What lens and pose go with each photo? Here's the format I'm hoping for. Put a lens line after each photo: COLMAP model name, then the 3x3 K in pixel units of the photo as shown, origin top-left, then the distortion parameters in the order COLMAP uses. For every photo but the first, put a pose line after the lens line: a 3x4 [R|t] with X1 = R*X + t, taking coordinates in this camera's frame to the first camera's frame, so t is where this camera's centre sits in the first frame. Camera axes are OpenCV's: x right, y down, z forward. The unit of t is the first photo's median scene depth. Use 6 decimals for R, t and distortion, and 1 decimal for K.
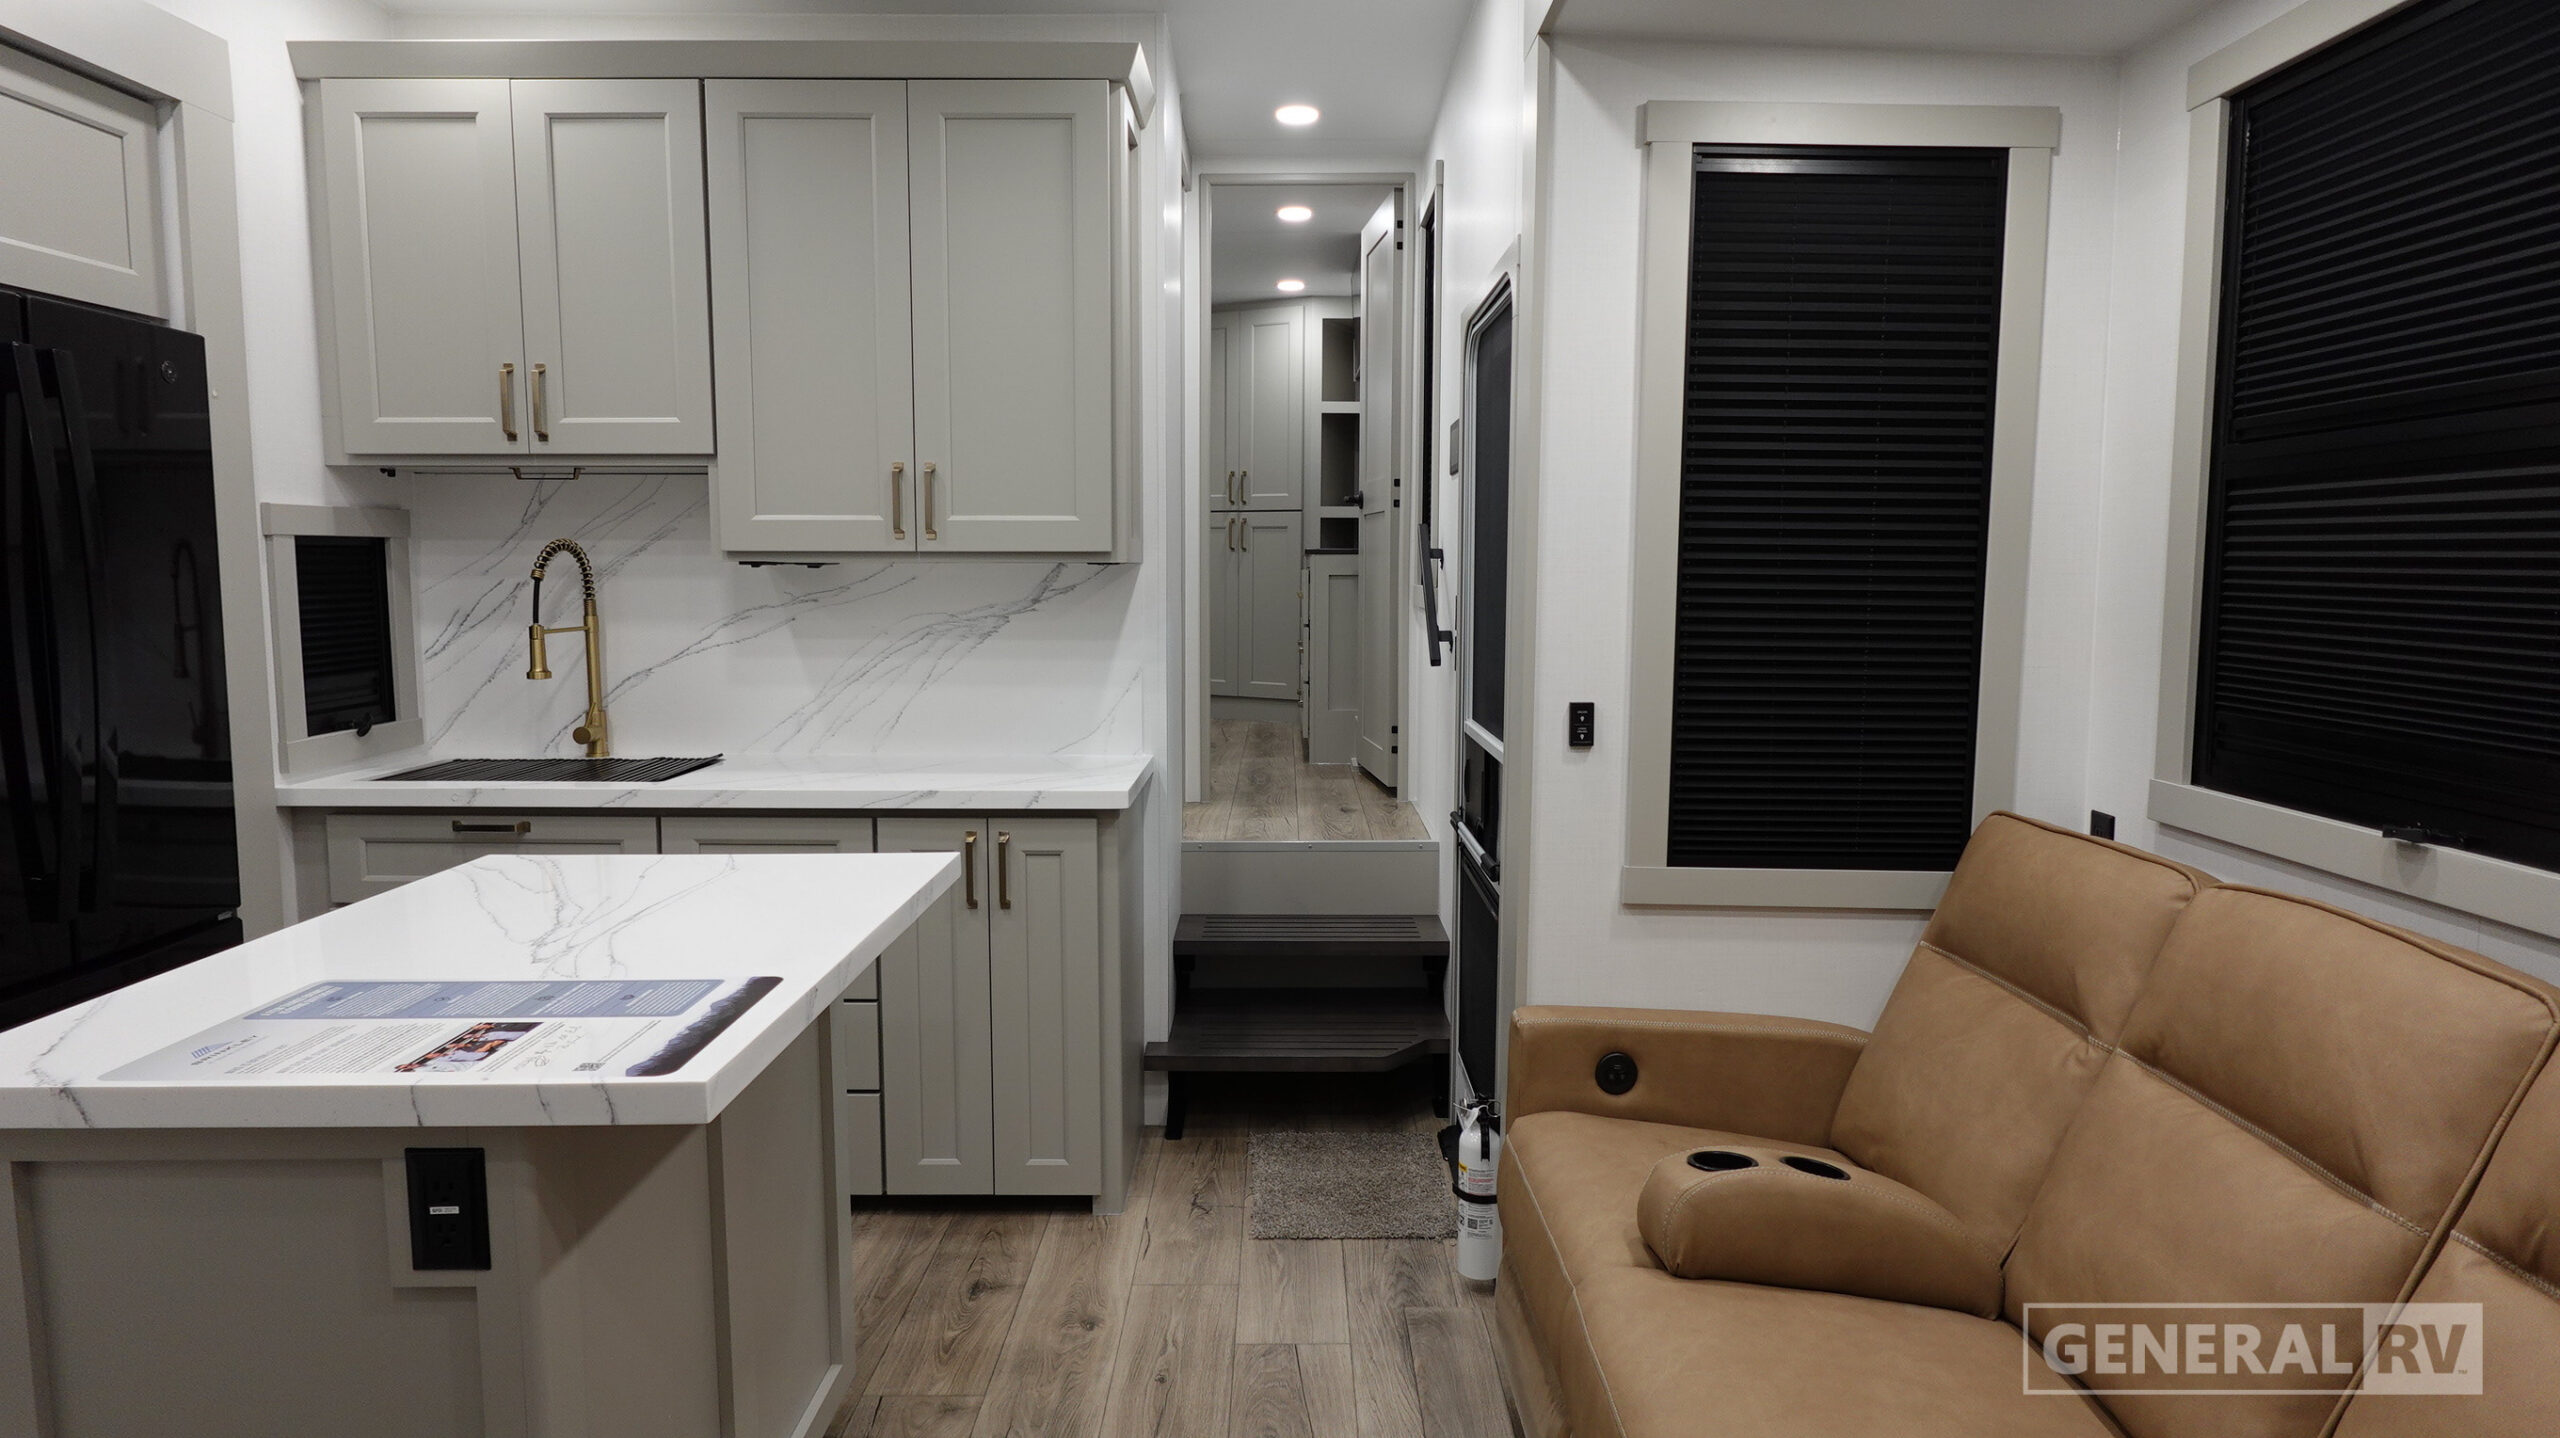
lens RADIAL K [[1478.8, 0, 1286.0], [0, 1478.8, 717.1], [0, 0, 1]] dist [-0.001787, 0.003892]
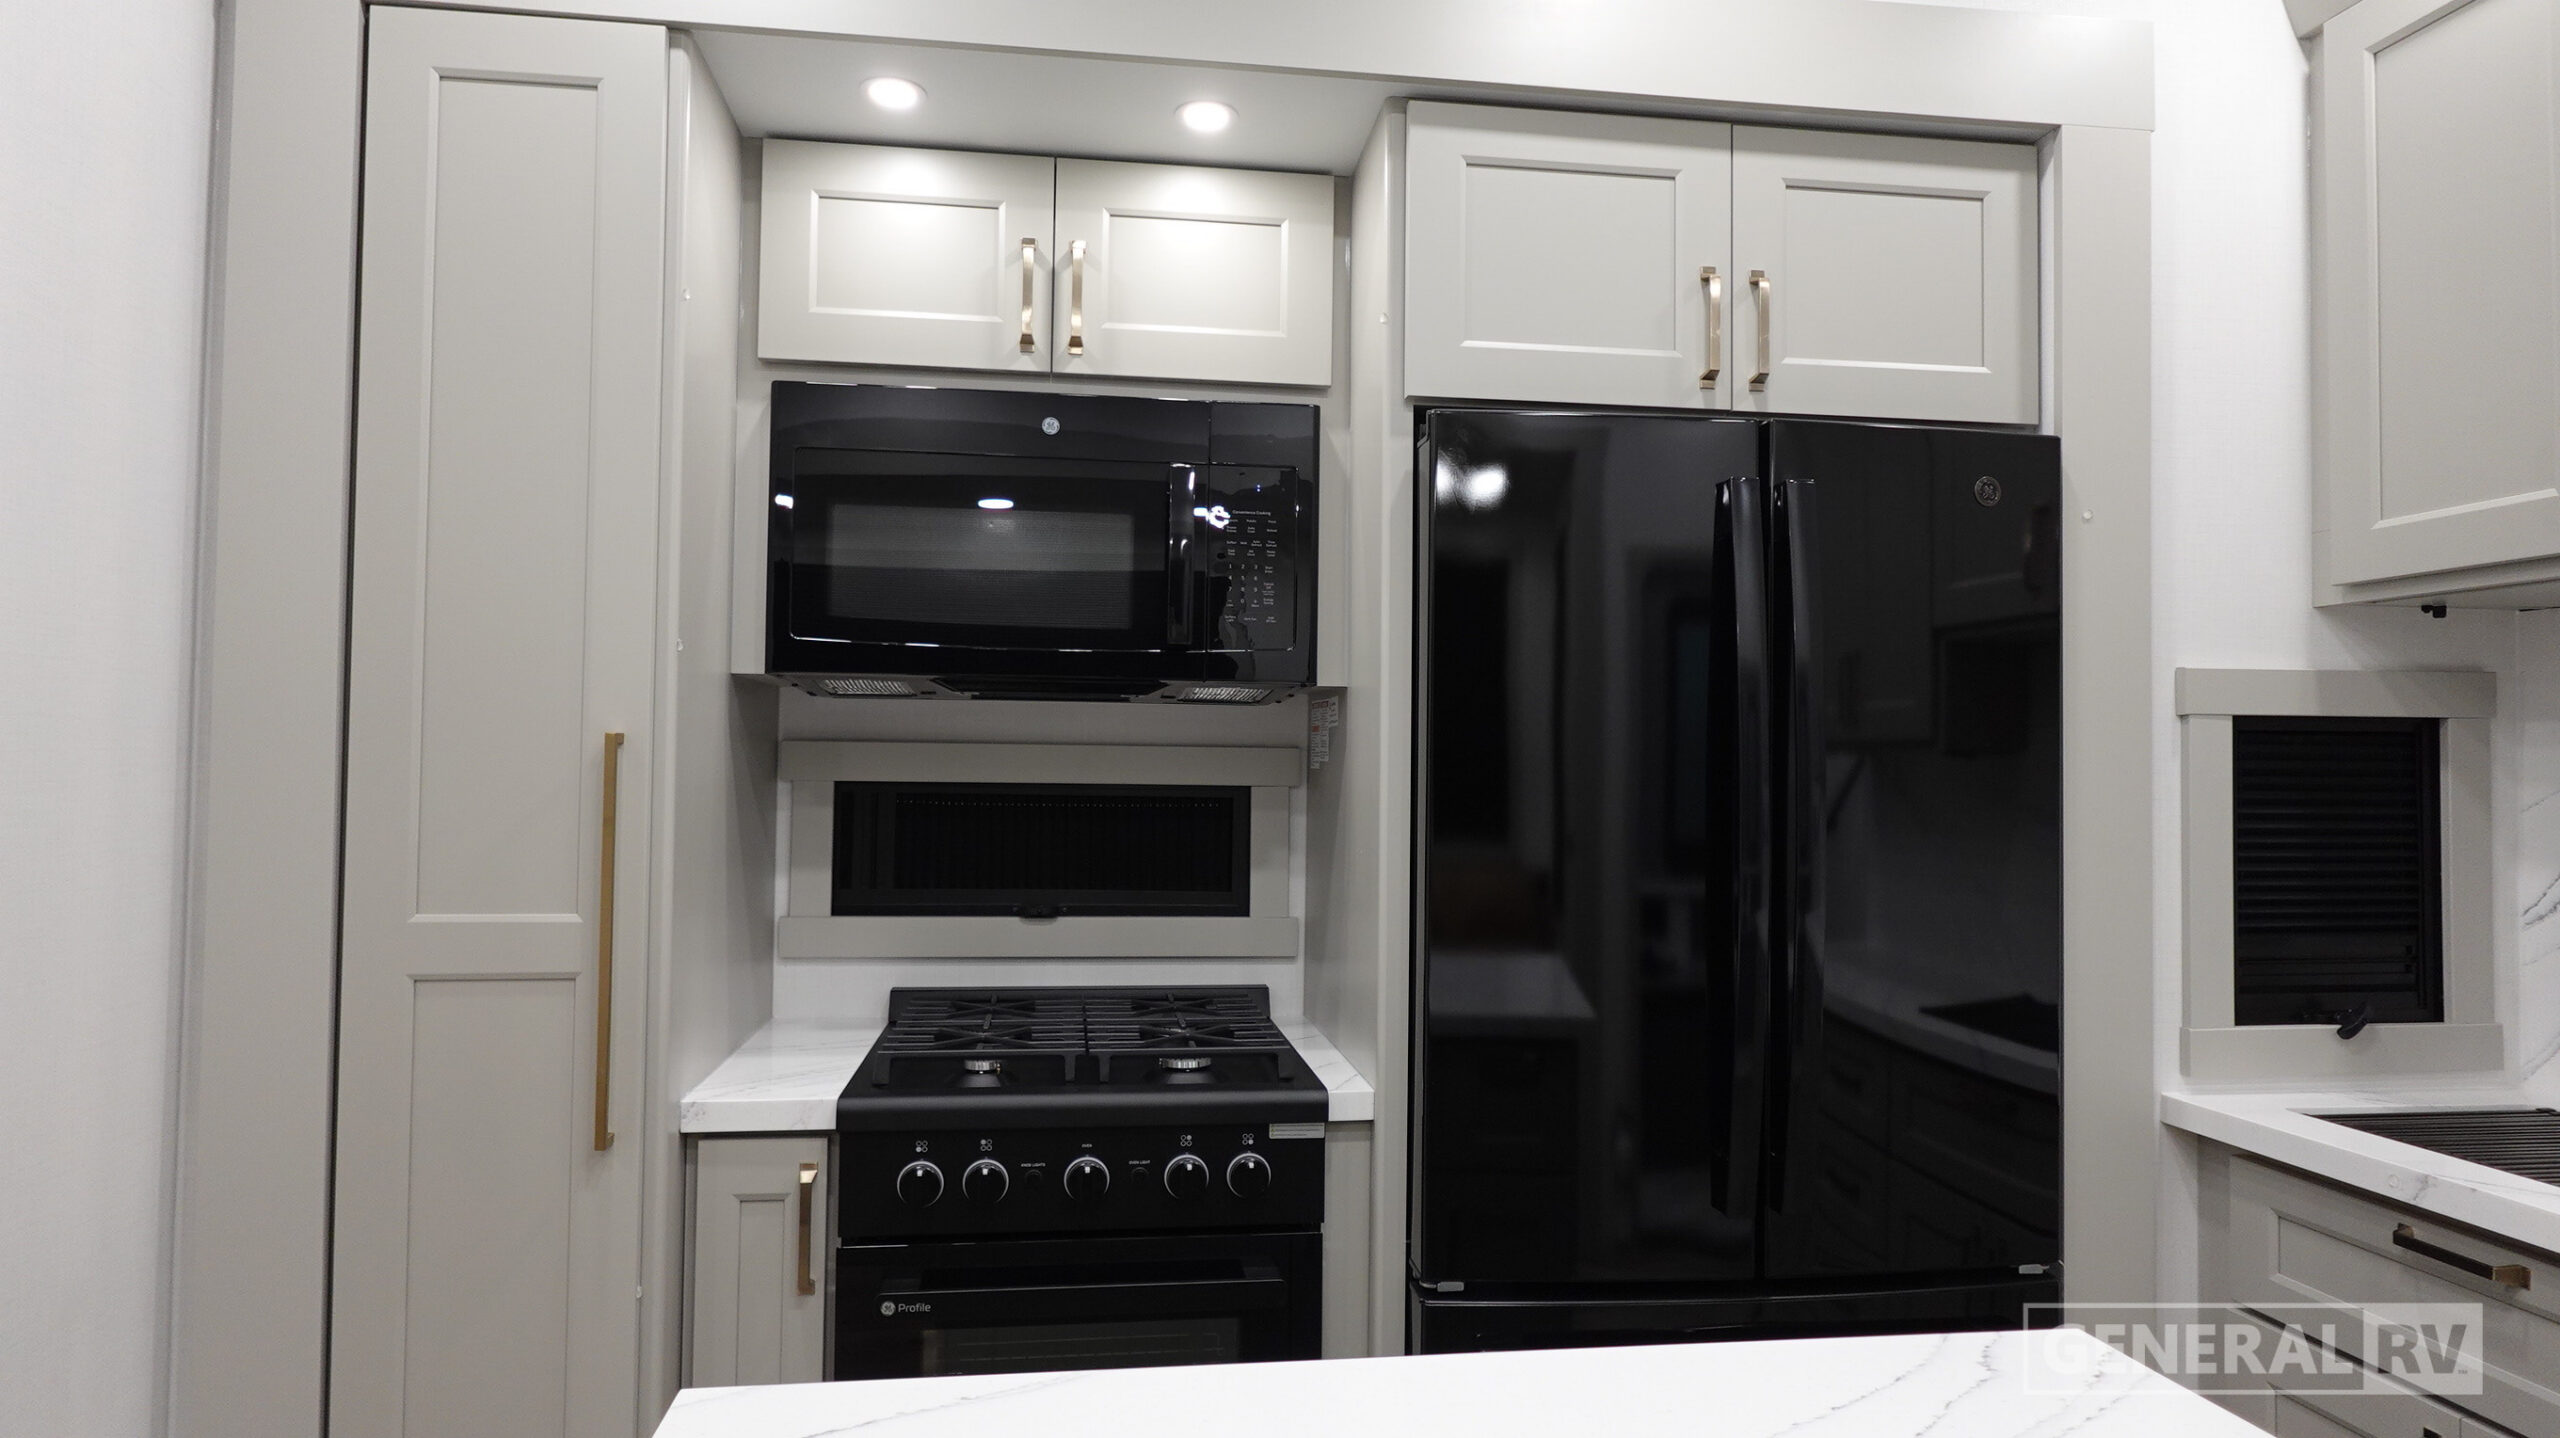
lens RADIAL K [[1566.9, 0, 1287.0], [0, 1566.9, 715.9], [0, 0, 1]] dist [-0.006779, 0.007901]
pose [[0.139413, -0.031705, -0.989727, -0.039309], [-0.113315, 0.992411, -0.047753, -0.040765], [0.983729, 0.118809, 0.134762, 0.480196]]
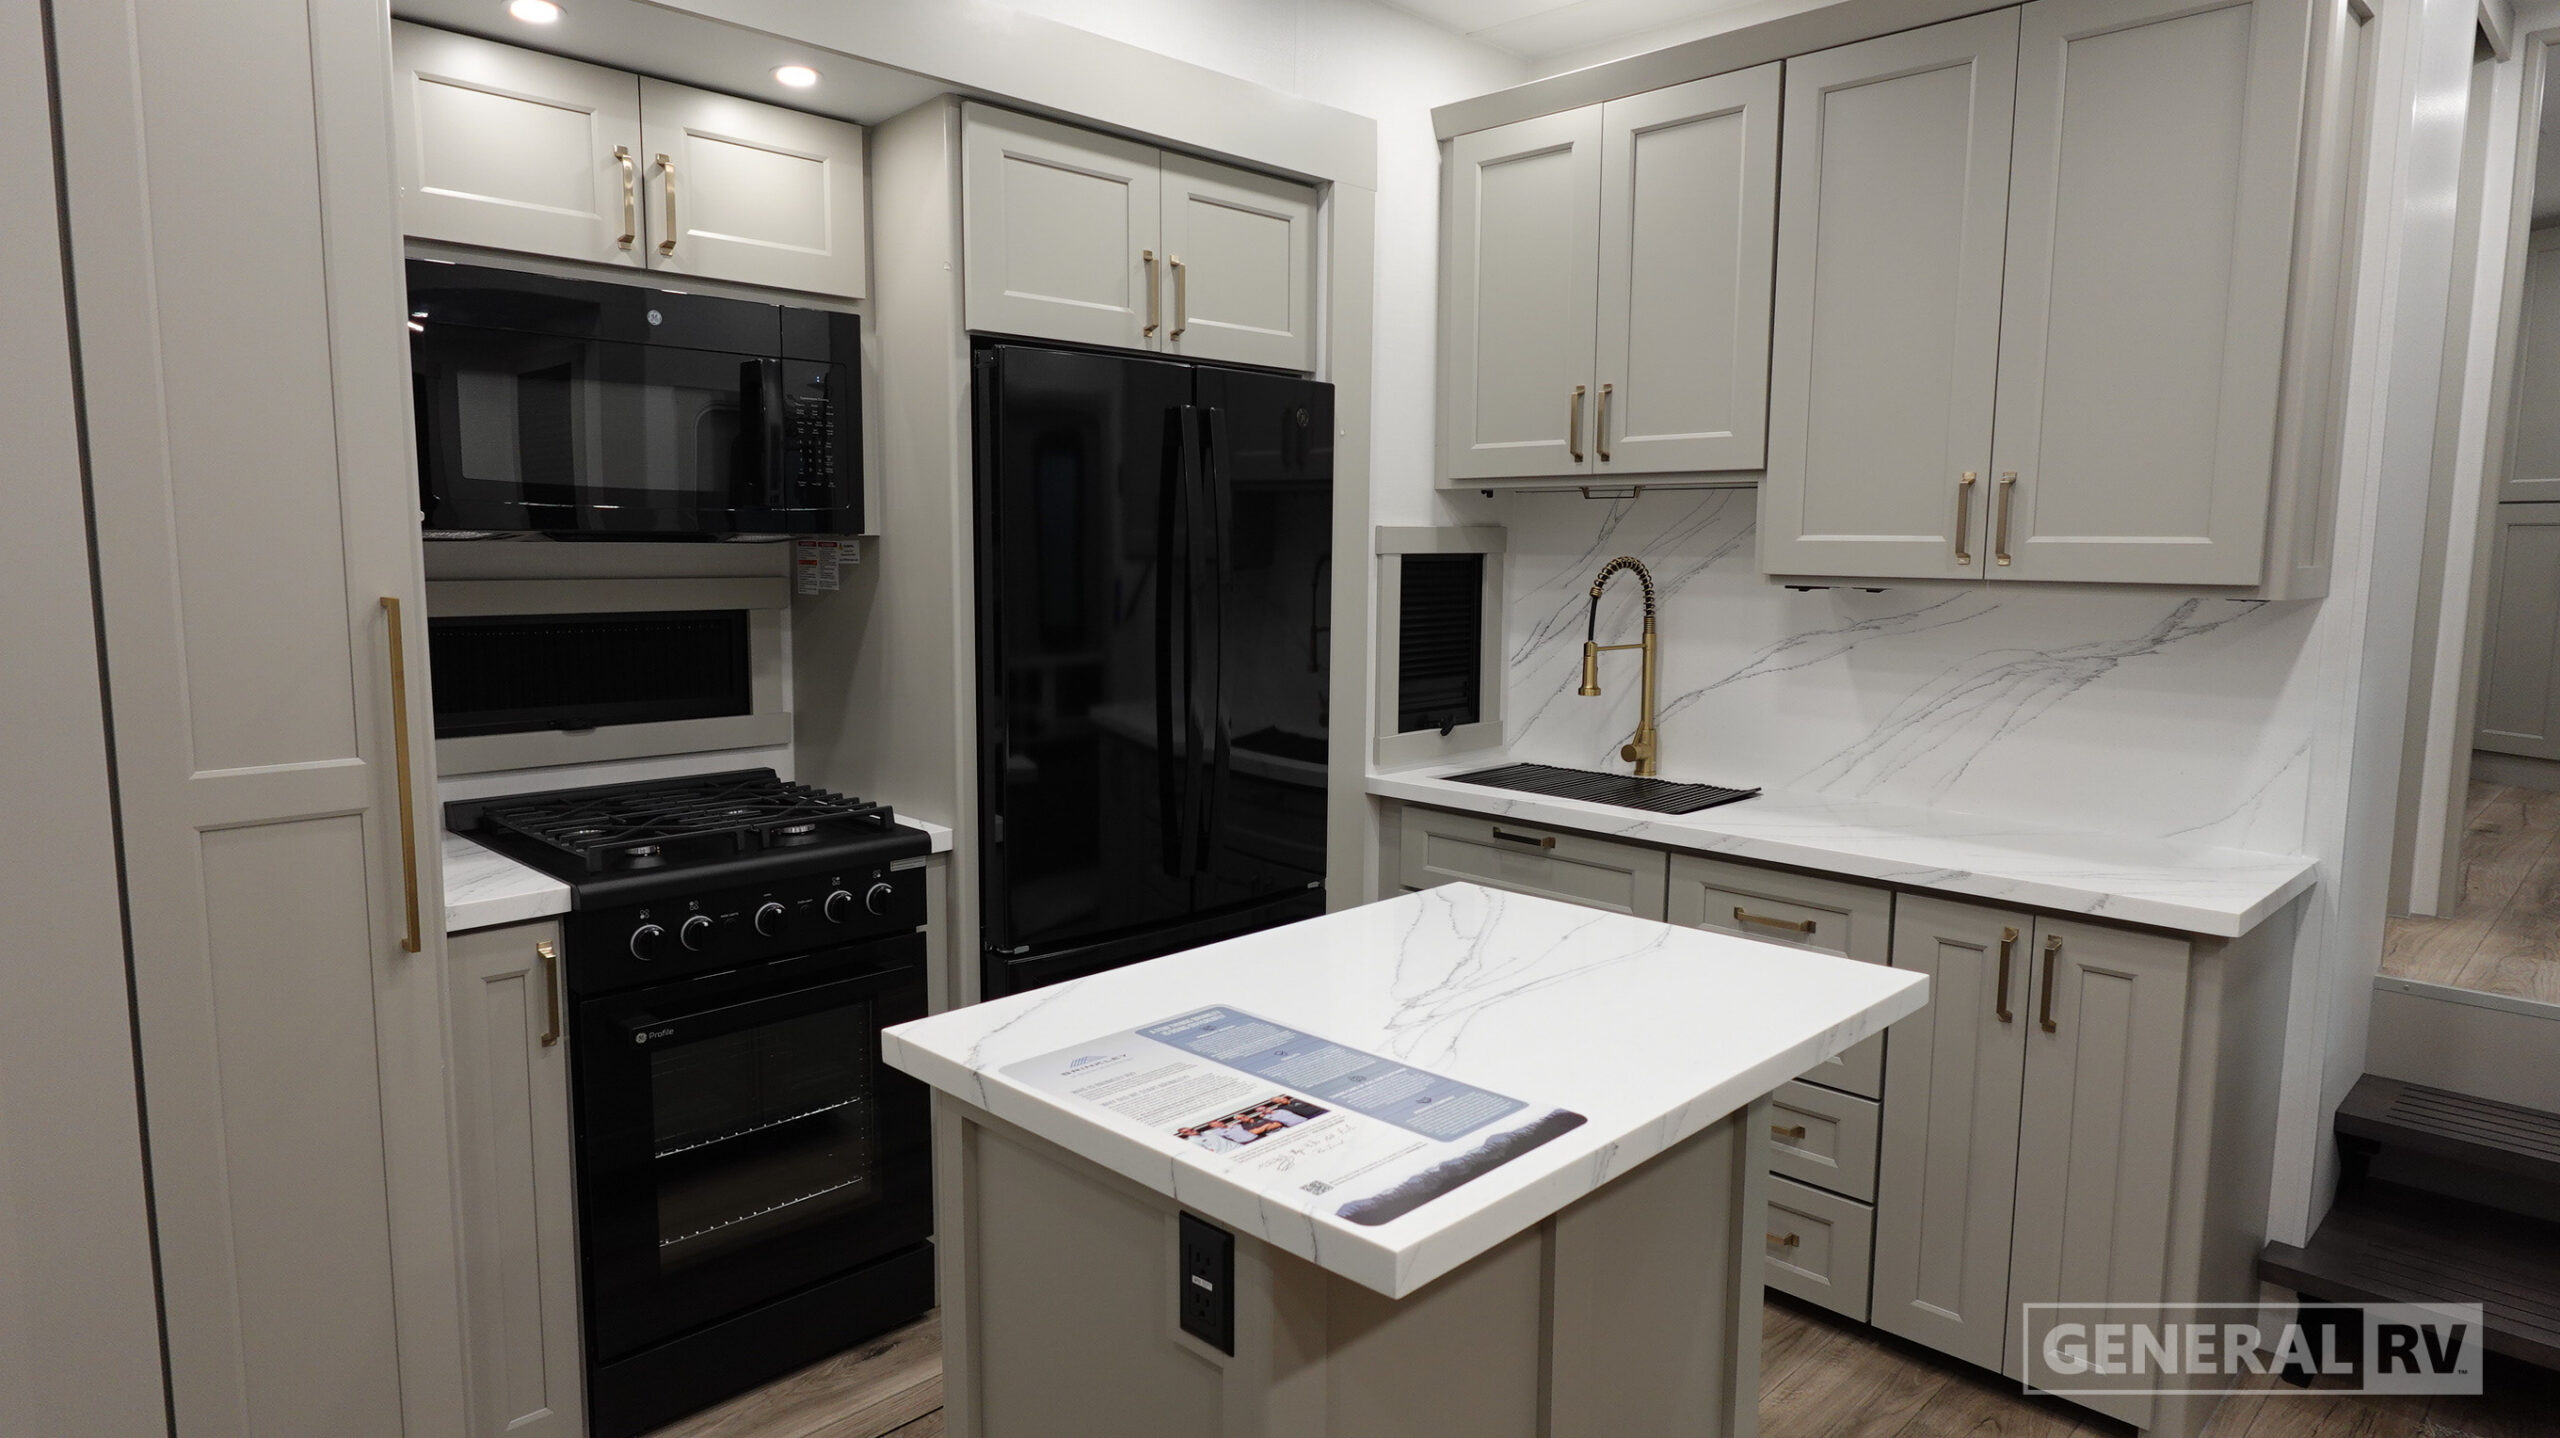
lens RADIAL K [[1478.8, 0, 1286.0], [0, 1478.8, 717.1], [0, 0, 1]] dist [-0.001787, 0.003892]
pose [[0.711895, 0.087062, -0.696869, 0.057291], [-0.078973, 0.995916, 0.043747, -0.041030], [0.697832, 0.023891, 0.715863, 0.136567]]
